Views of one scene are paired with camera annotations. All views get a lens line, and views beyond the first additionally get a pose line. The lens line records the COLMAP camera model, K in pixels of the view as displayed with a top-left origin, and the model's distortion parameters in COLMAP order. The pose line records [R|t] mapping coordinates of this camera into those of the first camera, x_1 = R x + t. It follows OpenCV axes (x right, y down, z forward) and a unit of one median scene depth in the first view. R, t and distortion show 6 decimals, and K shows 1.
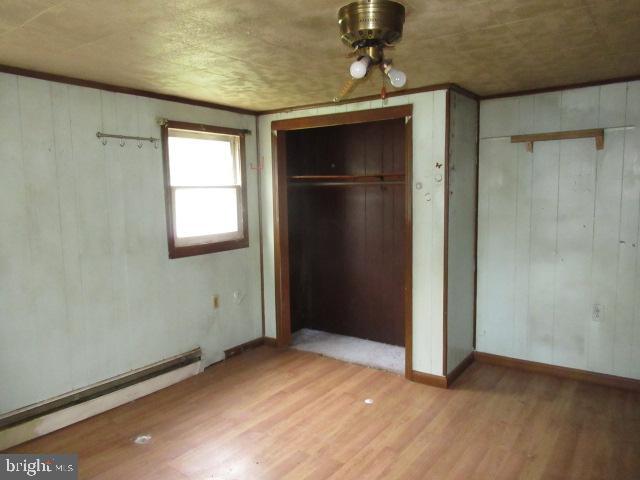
lens RADIAL K [[484.4, 0, 316.8], [0, 484.4, 253.9], [0, 0, 1]] dist [0.004294, 0.006324]
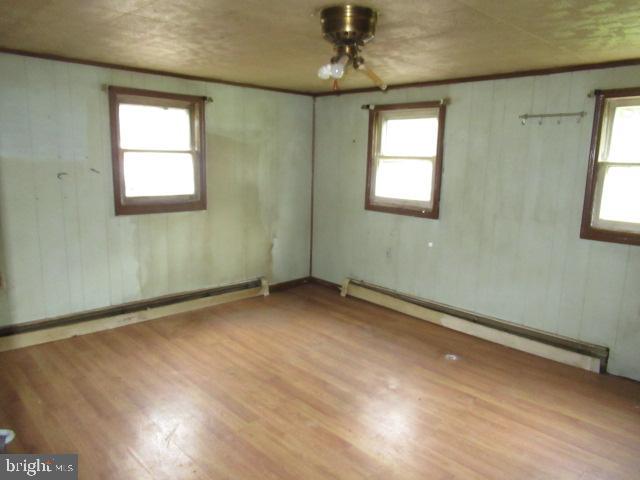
lens RADIAL K [[484.4, 0, 316.8], [0, 484.4, 253.9], [0, 0, 1]] dist [0.004294, 0.006324]
pose [[-0.181793, 0.210259, -0.960595, 0.827034], [-0.142835, 0.960866, 0.237350, -0.130031], [0.972908, 0.180355, -0.144646, 0.726442]]
